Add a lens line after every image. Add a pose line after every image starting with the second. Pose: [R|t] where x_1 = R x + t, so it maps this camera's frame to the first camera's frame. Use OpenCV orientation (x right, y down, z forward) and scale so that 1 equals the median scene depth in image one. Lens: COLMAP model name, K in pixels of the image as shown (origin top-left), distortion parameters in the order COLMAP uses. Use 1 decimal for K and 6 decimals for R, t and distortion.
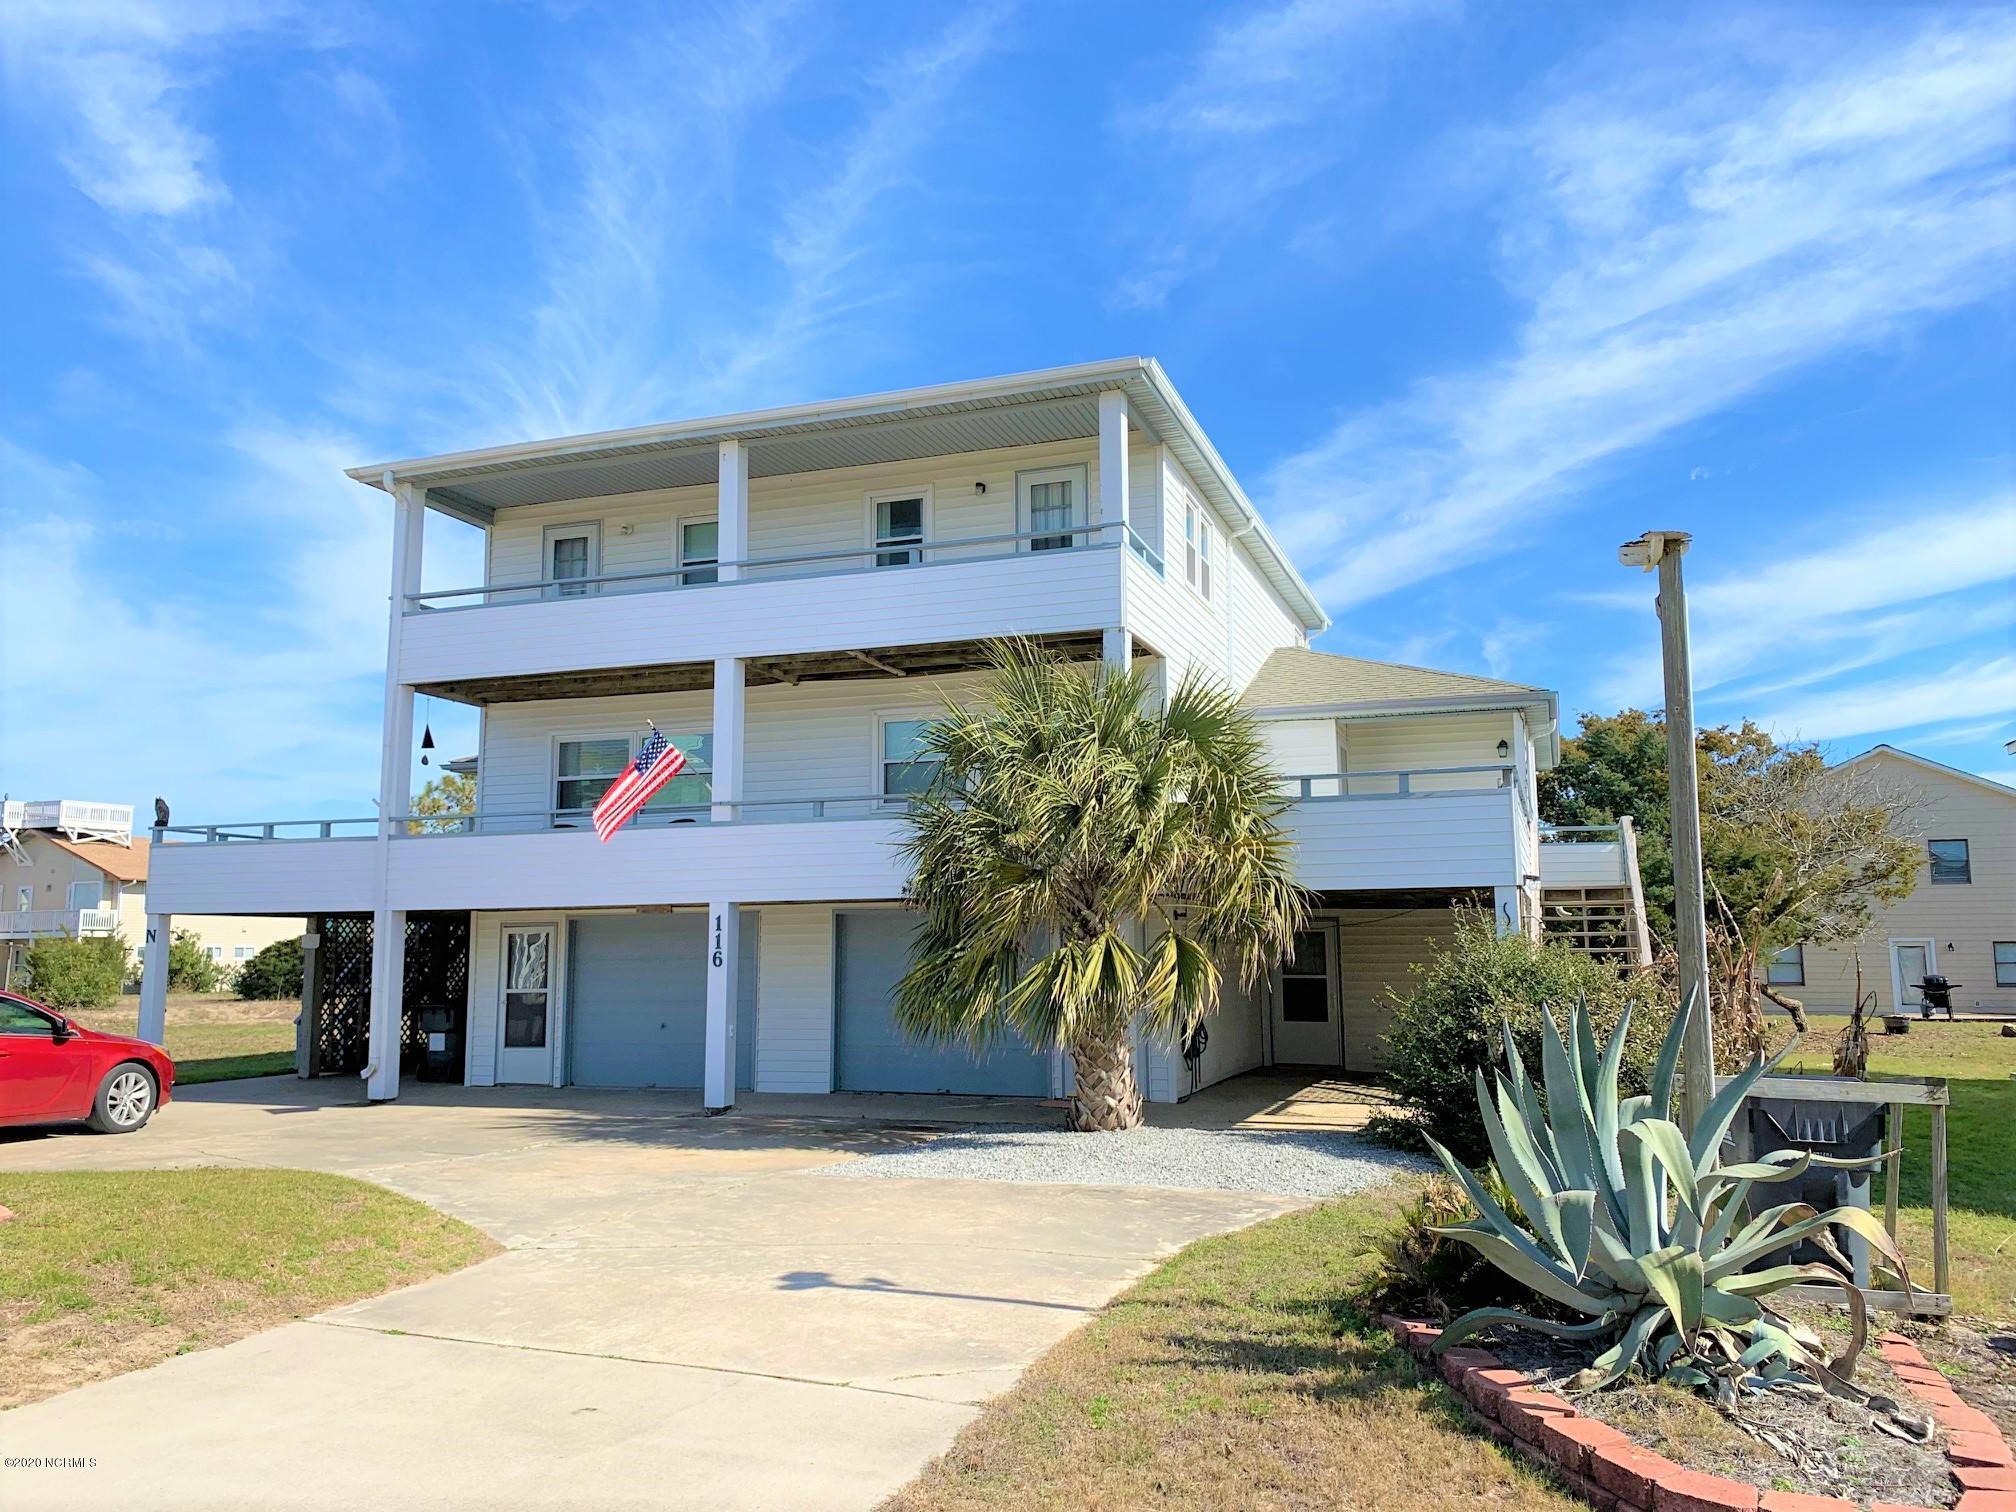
lens RADIAL K [[1511.5, 0, 1008.0], [0, 1511.5, 756.0], [0, 0, 1]] dist [0.006326, -0.007211]
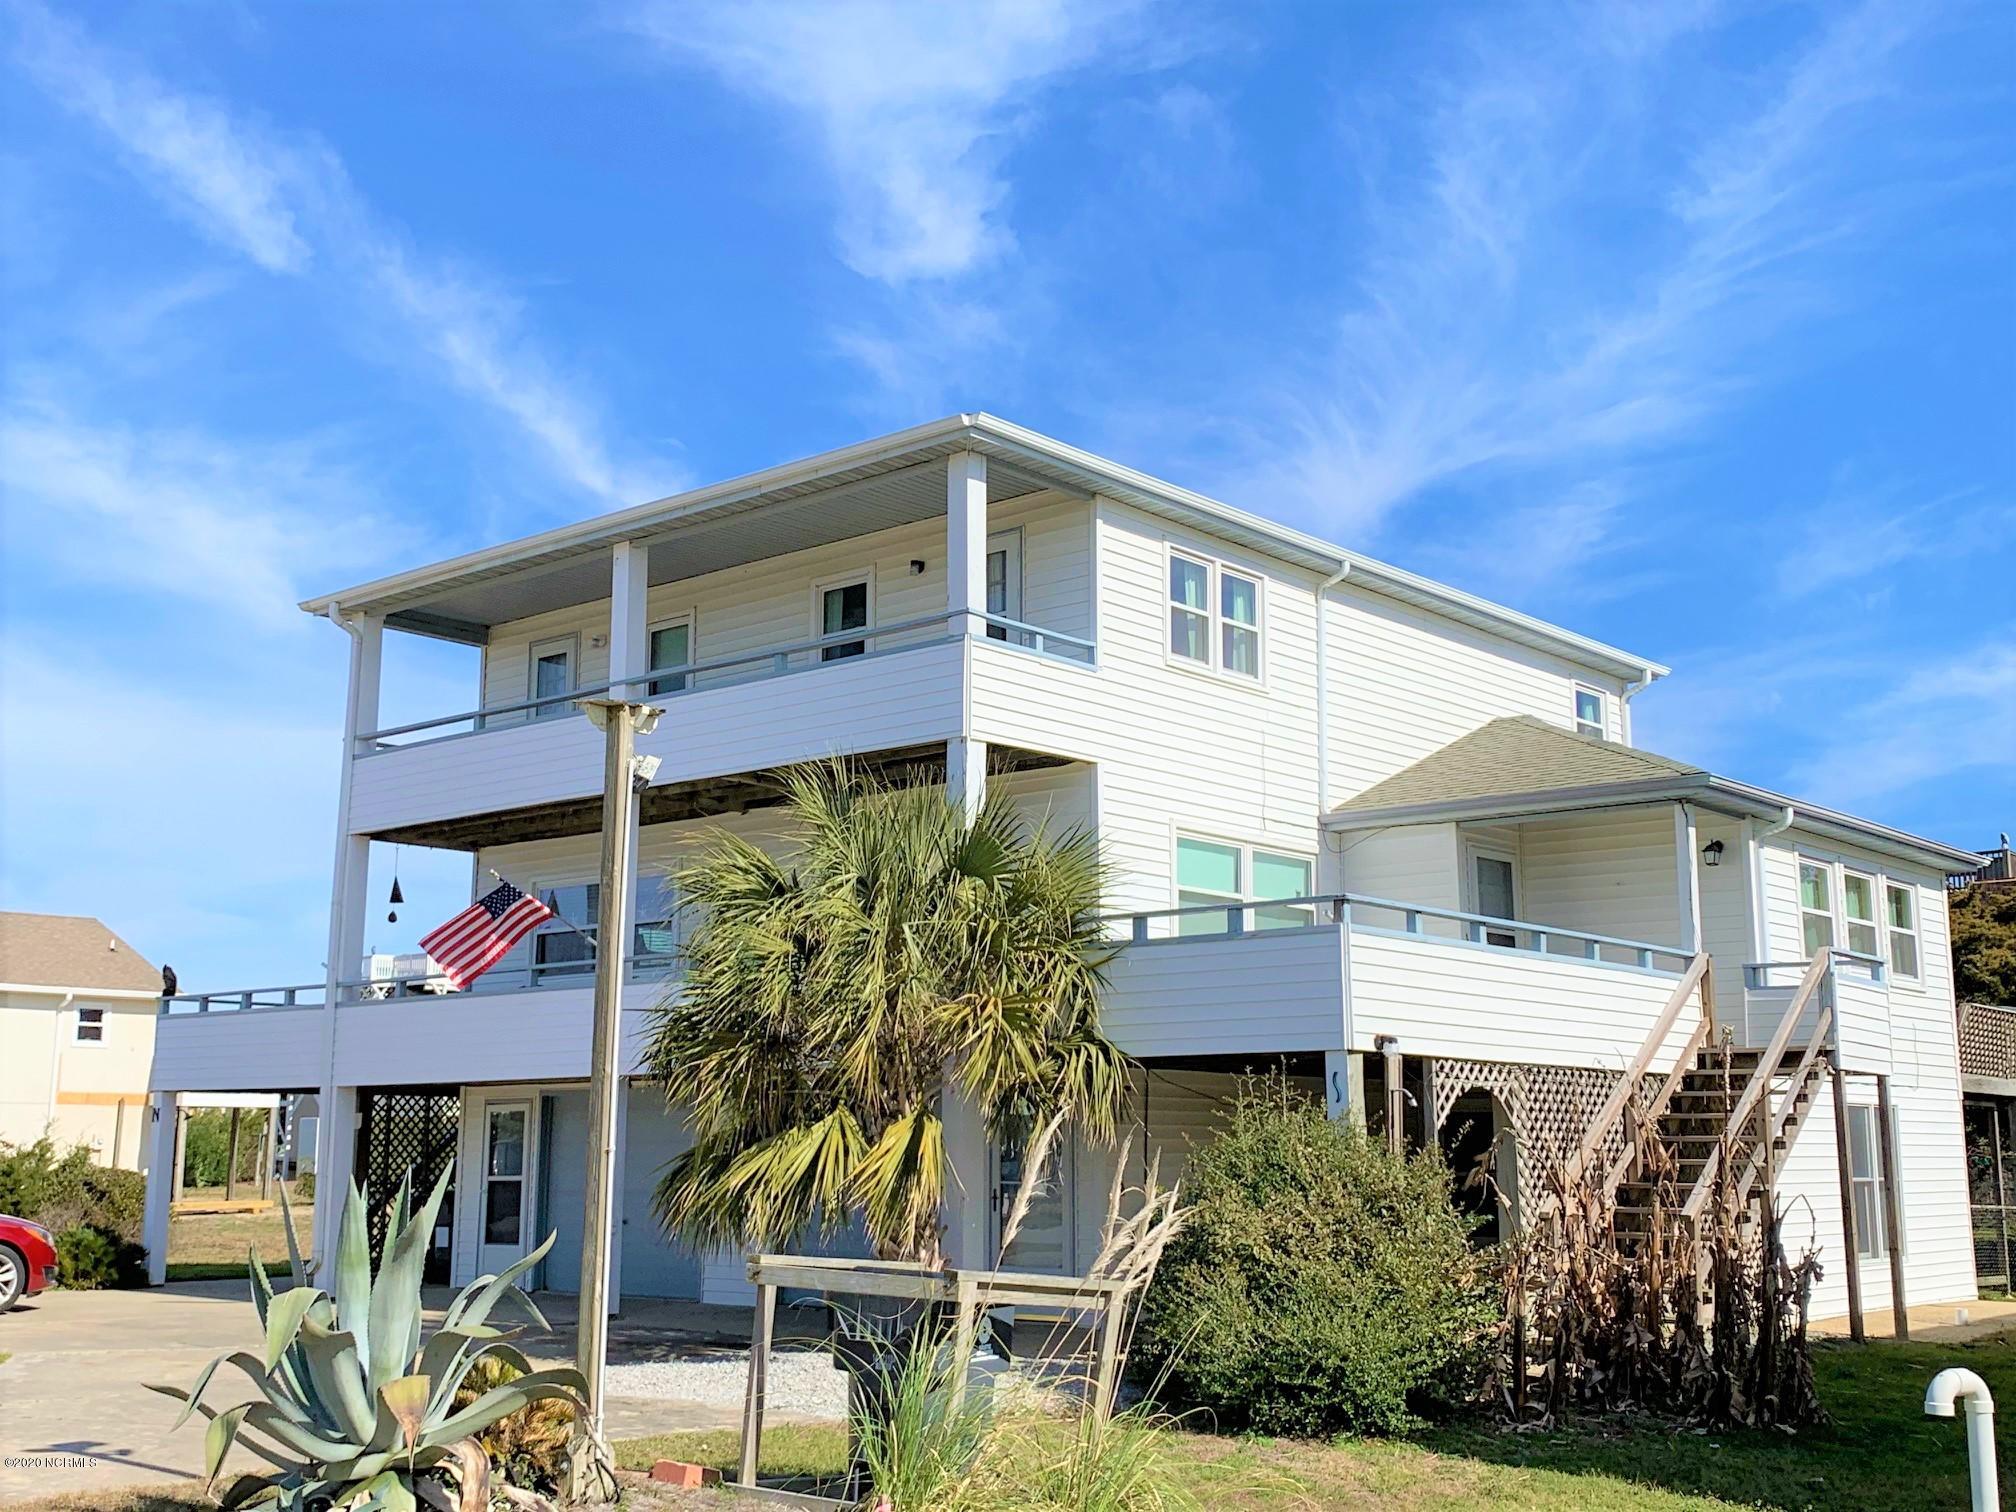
lens RADIAL K [[2198.4, 0, 1008.0], [0, 2198.4, 756.0], [0, 0, 1]] dist [0.042746, -0.017438]
pose [[0.928720, -0.056706, -0.366420, 0.469448], [0.040261, 0.997816, -0.052375, -0.009845], [0.368590, 0.033890, 0.928974, -0.089654]]
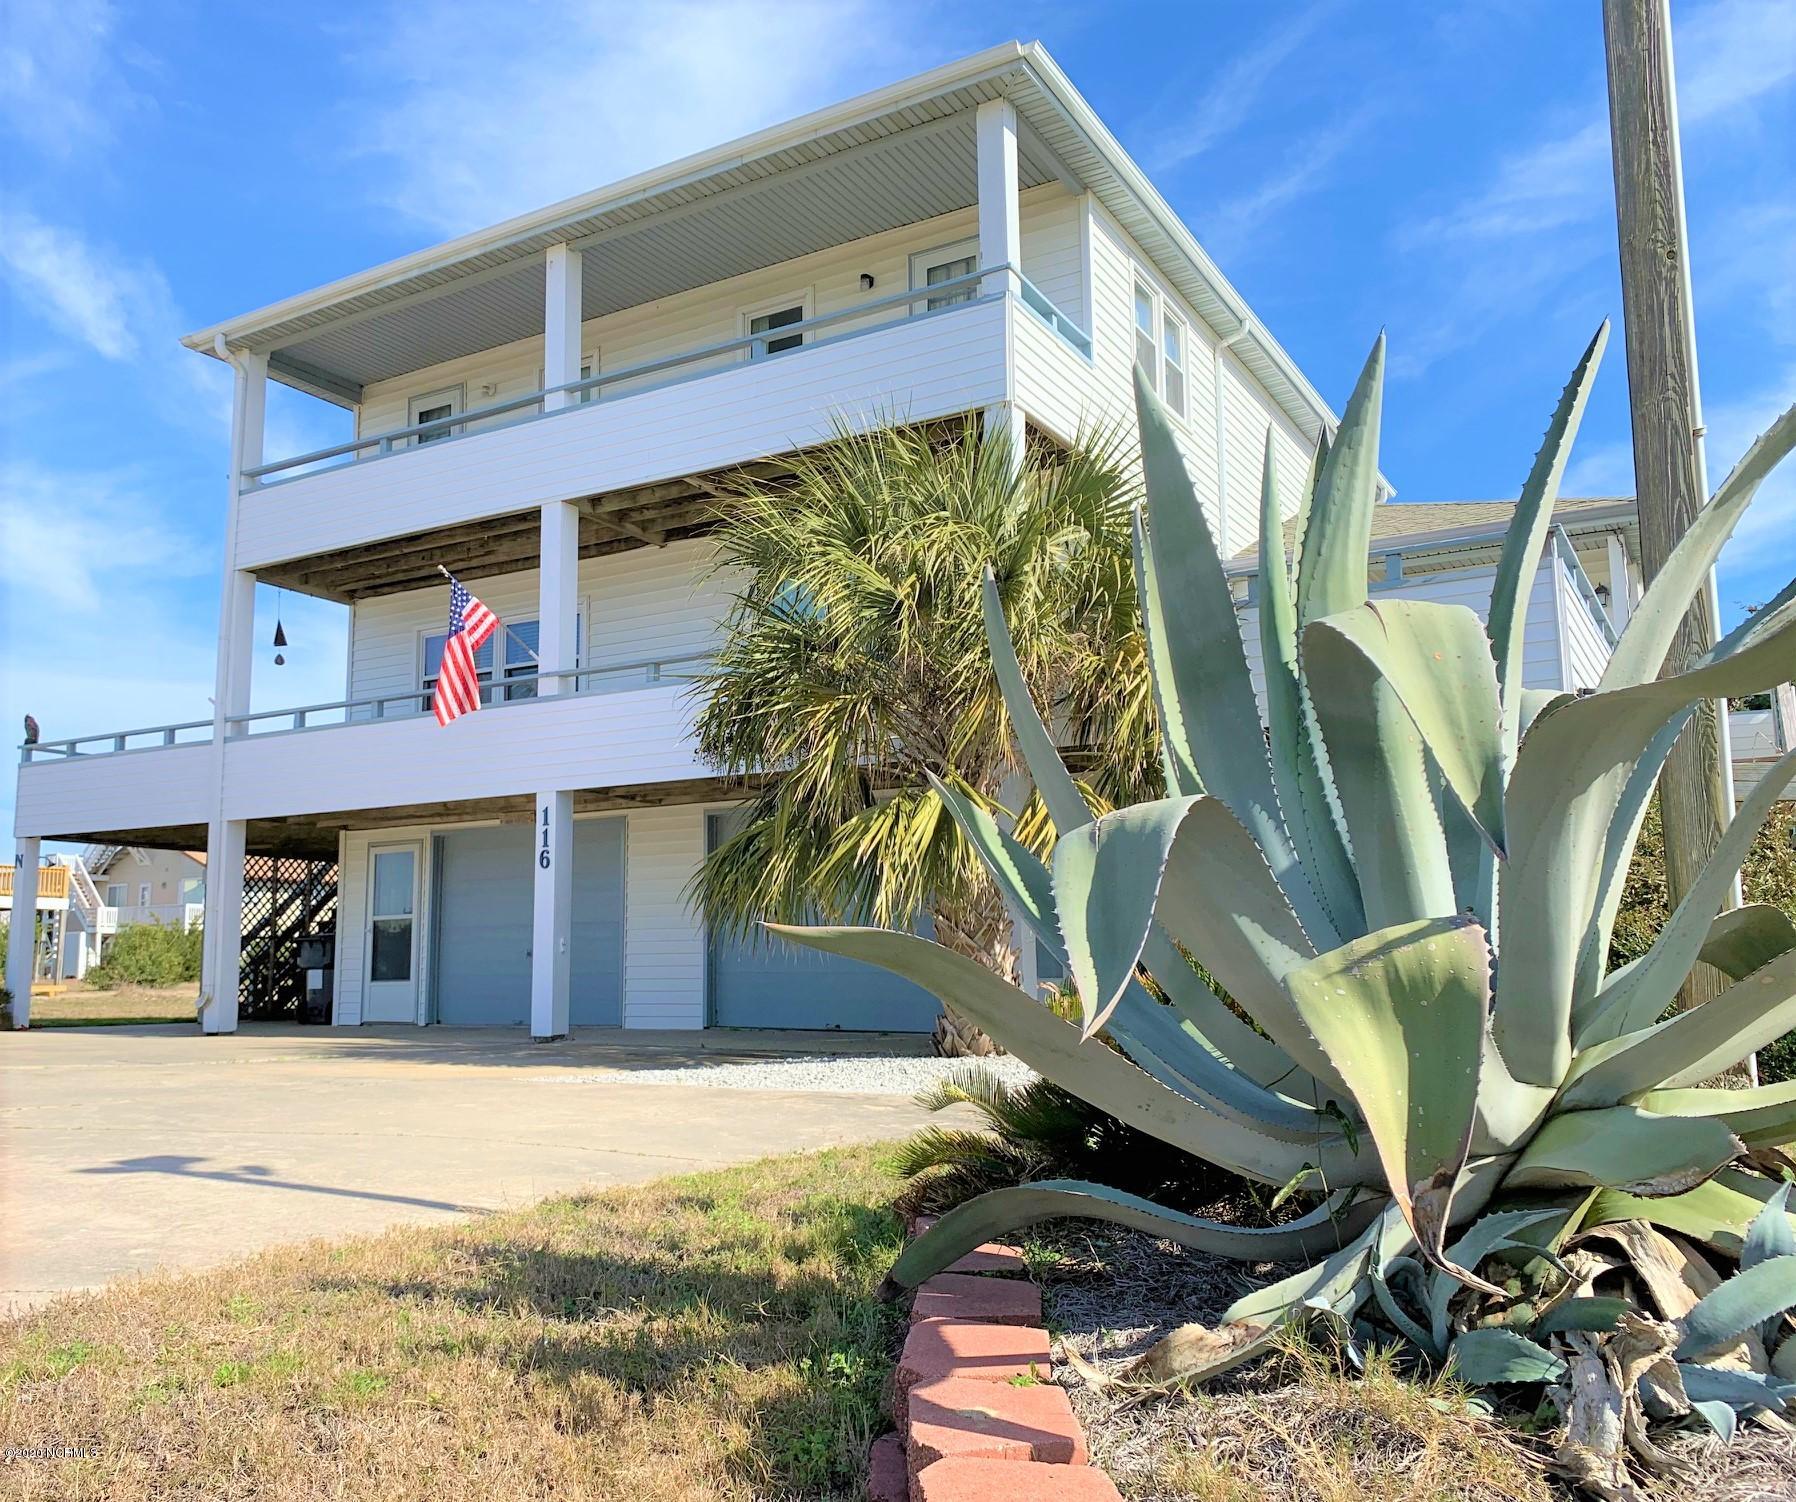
lens RADIAL K [[1527.5, 0, 775.1], [0, 1527.5, 765.2], [0, 0, 1]] dist [0.003092, -0.007030]
pose [[0.972975, -0.030837, -0.228843, 0.115325], [0.029979, 0.999524, -0.007225, 0.086792], [0.228957, 0.000169, 0.973437, 0.200436]]
